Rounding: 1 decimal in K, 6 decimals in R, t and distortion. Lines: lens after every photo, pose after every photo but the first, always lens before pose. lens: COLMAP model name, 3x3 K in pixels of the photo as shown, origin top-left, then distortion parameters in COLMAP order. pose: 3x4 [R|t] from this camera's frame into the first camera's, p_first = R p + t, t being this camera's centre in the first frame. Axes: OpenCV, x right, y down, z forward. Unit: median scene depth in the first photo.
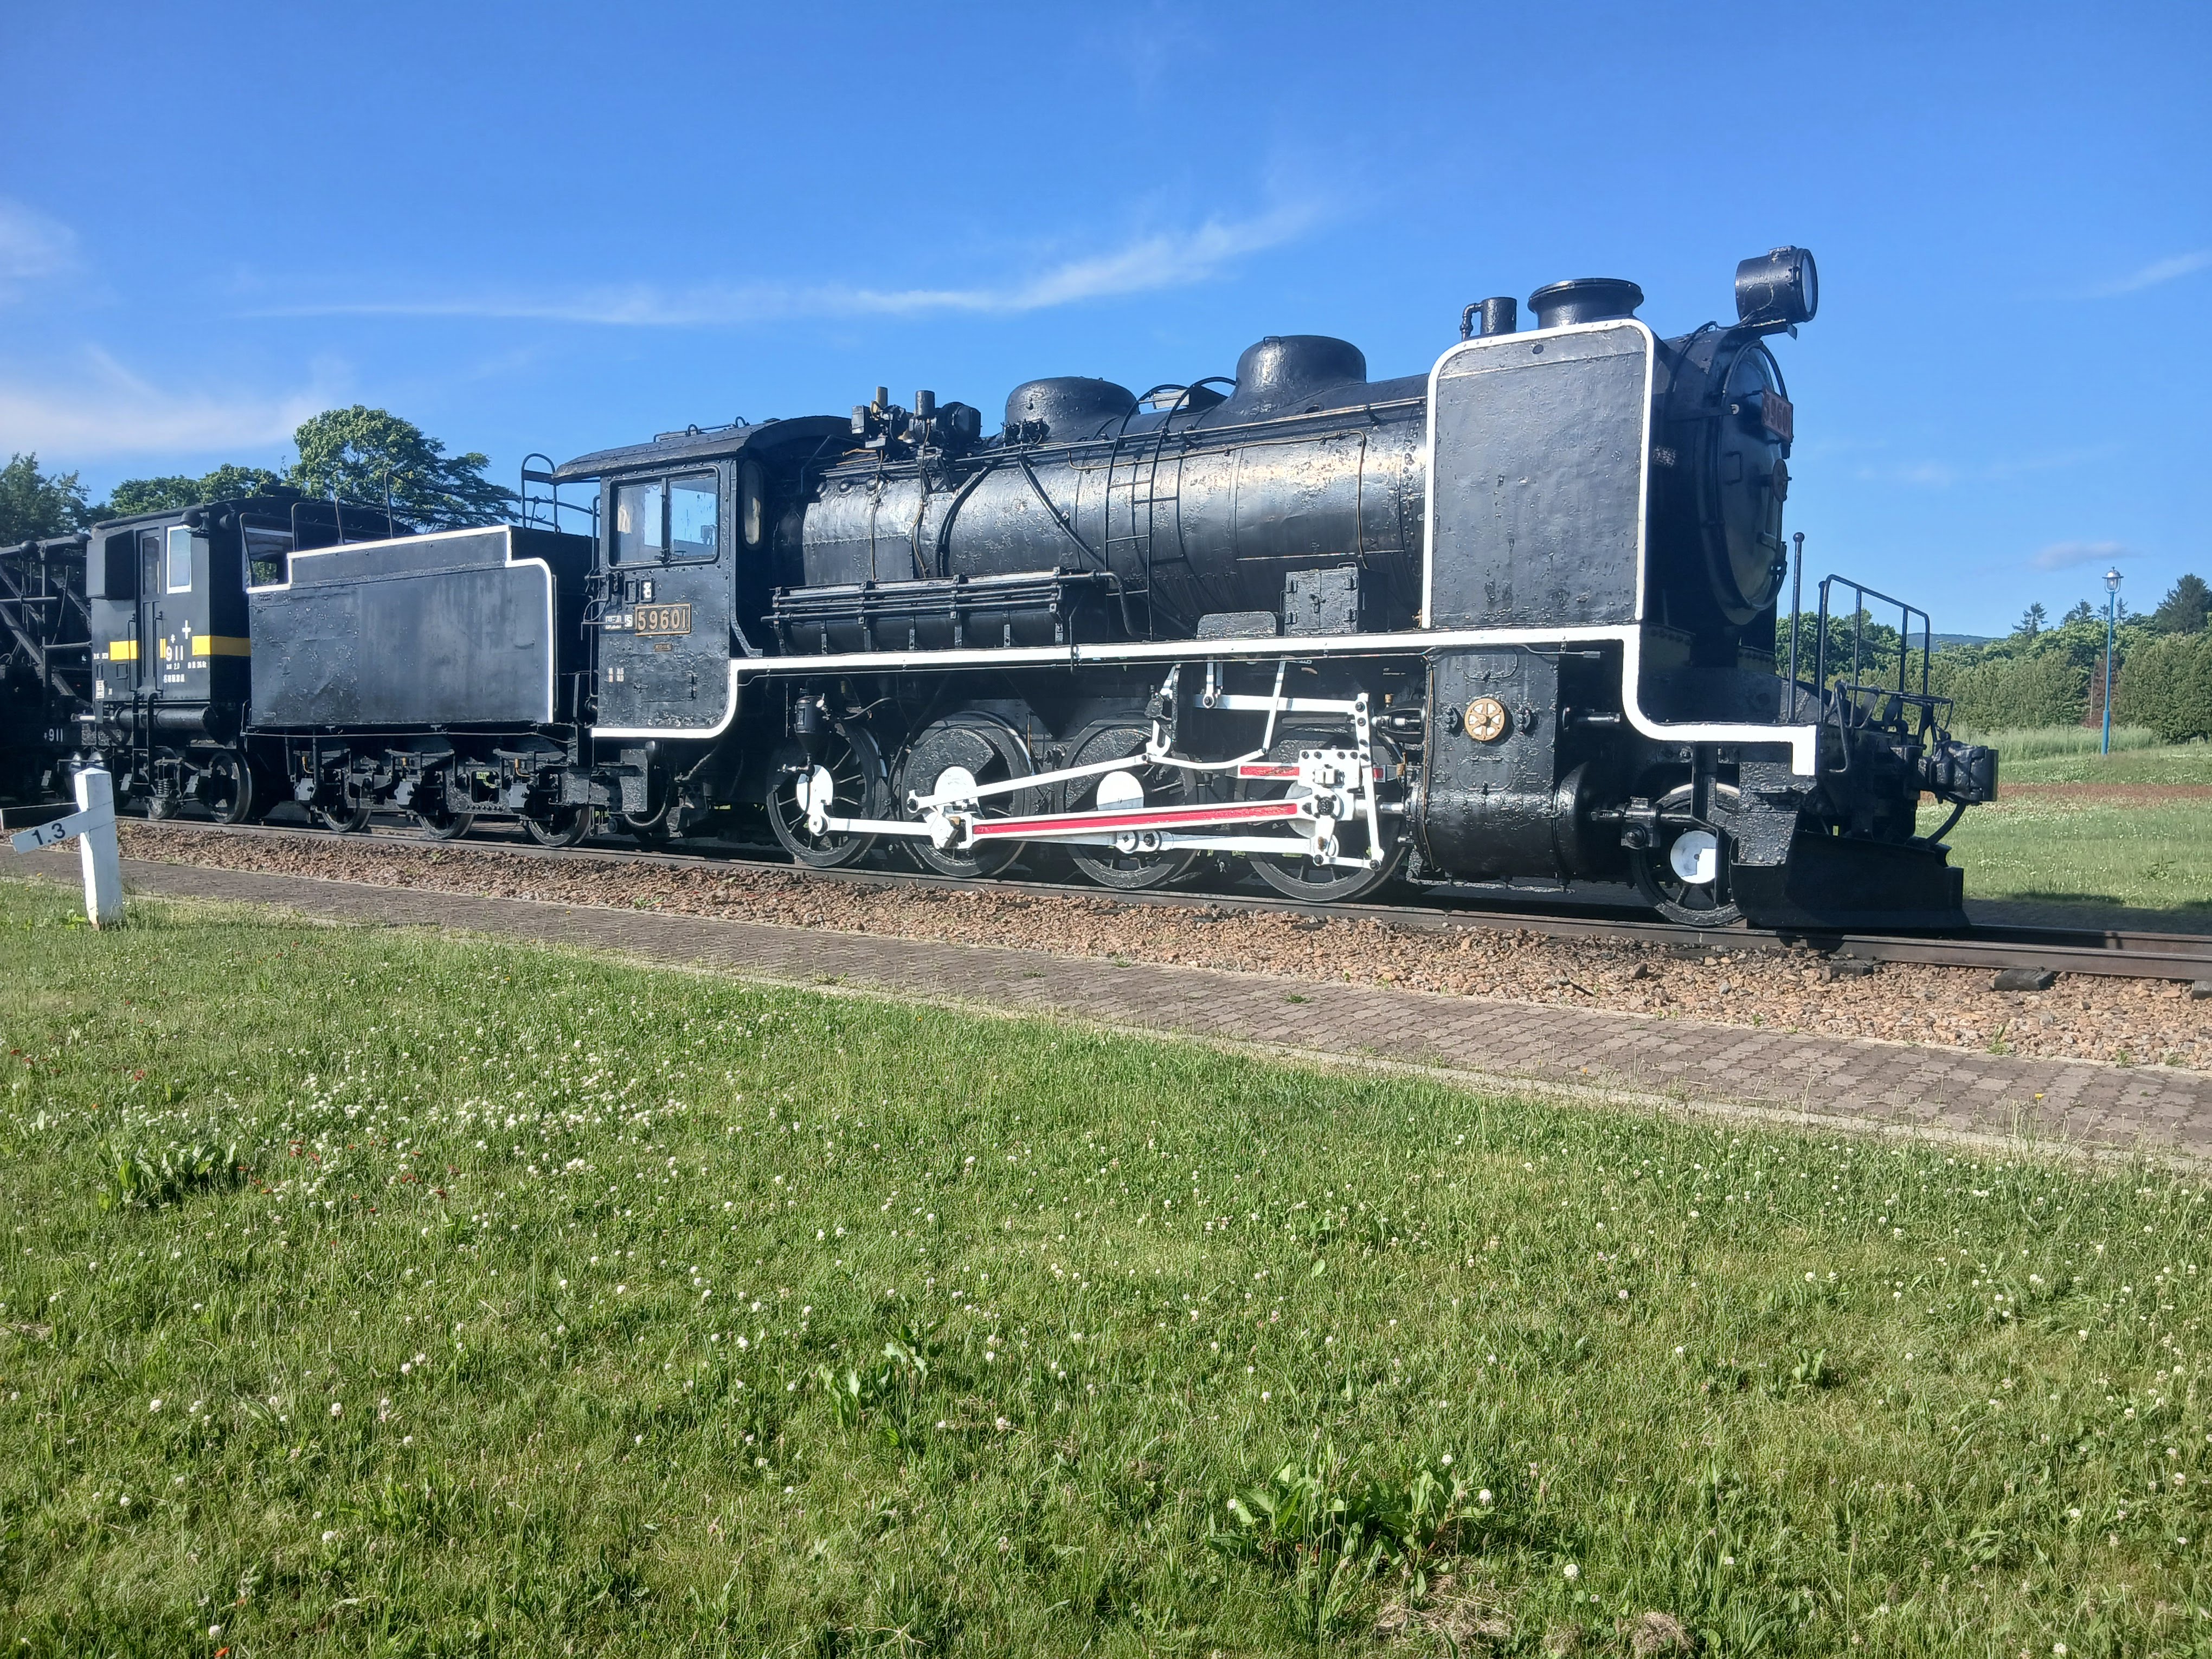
lens RADIAL K [[1693.0, 0, 1106.0], [0, 1693.0, 829.5], [0, 0, 1]] dist [0.125732, -0.247577]
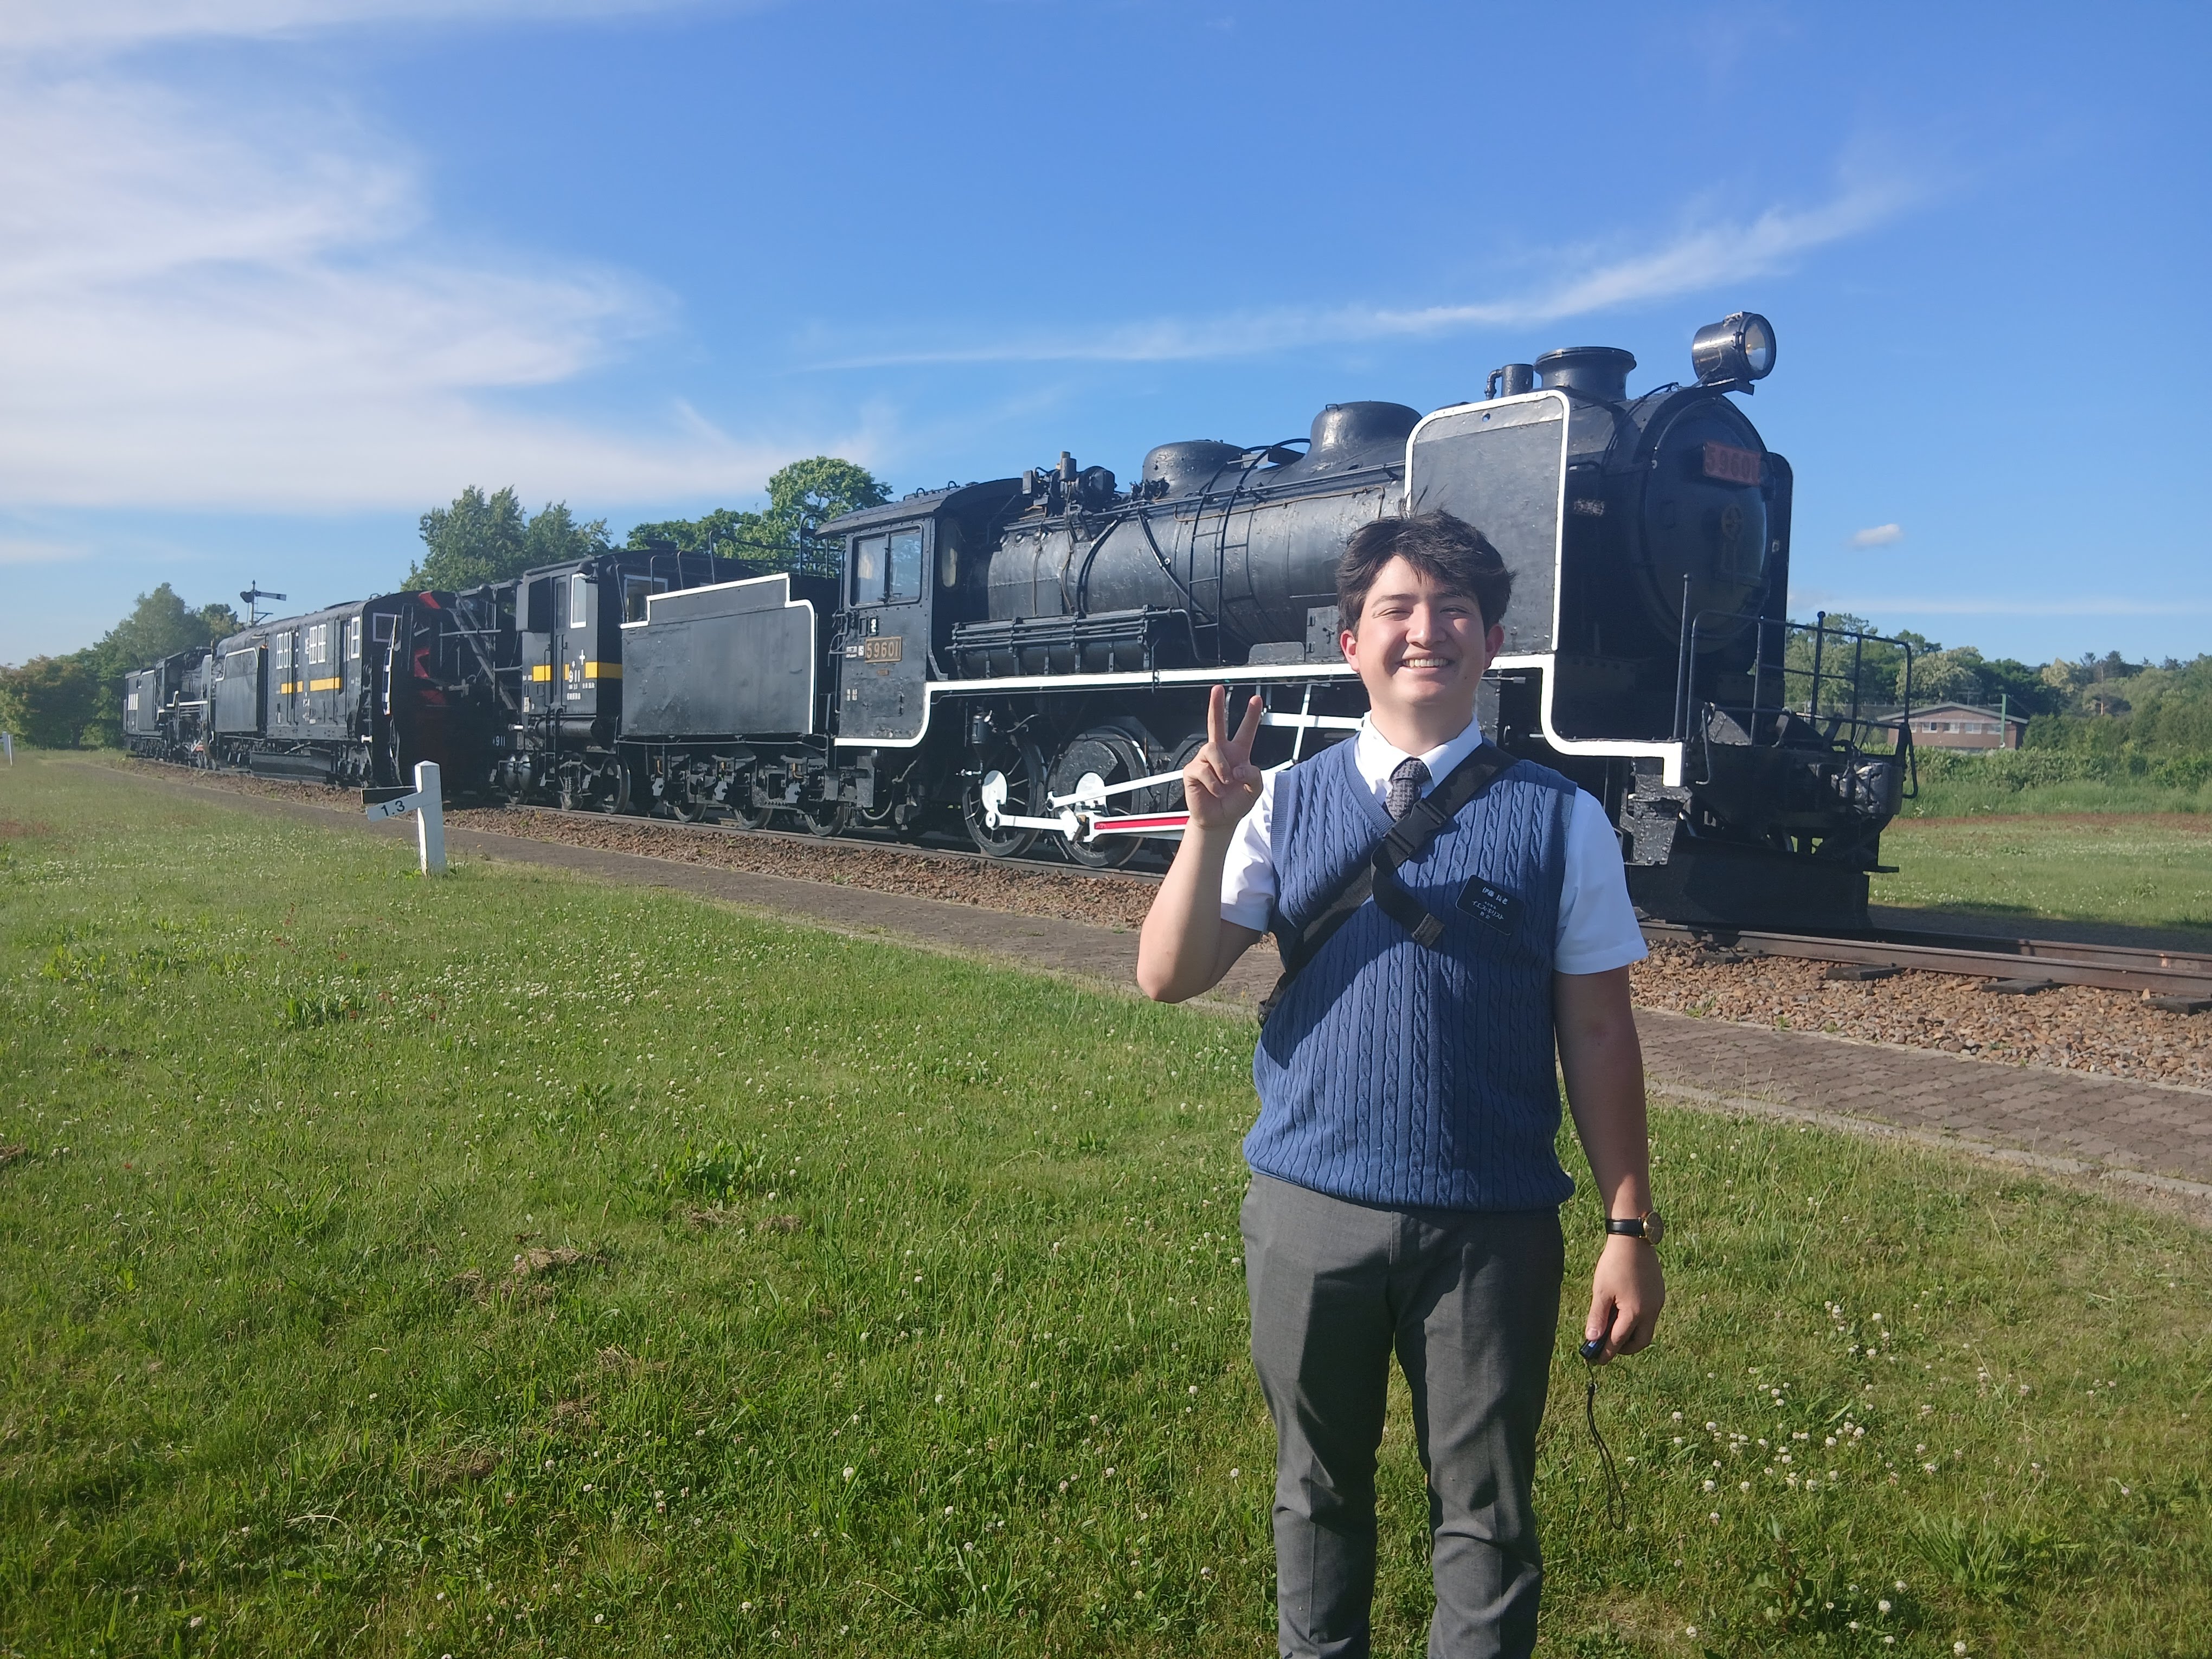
lens RADIAL K [[1693.0, 0, 1106.0], [0, 1693.0, 829.5], [0, 0, 1]] dist [0.125732, -0.247577]
pose [[0.964046, 0.024195, -0.264630, 0.225650], [-0.027136, 0.999604, -0.007463, 0.010419], [0.264345, 0.014376, 0.964321, -0.129031]]
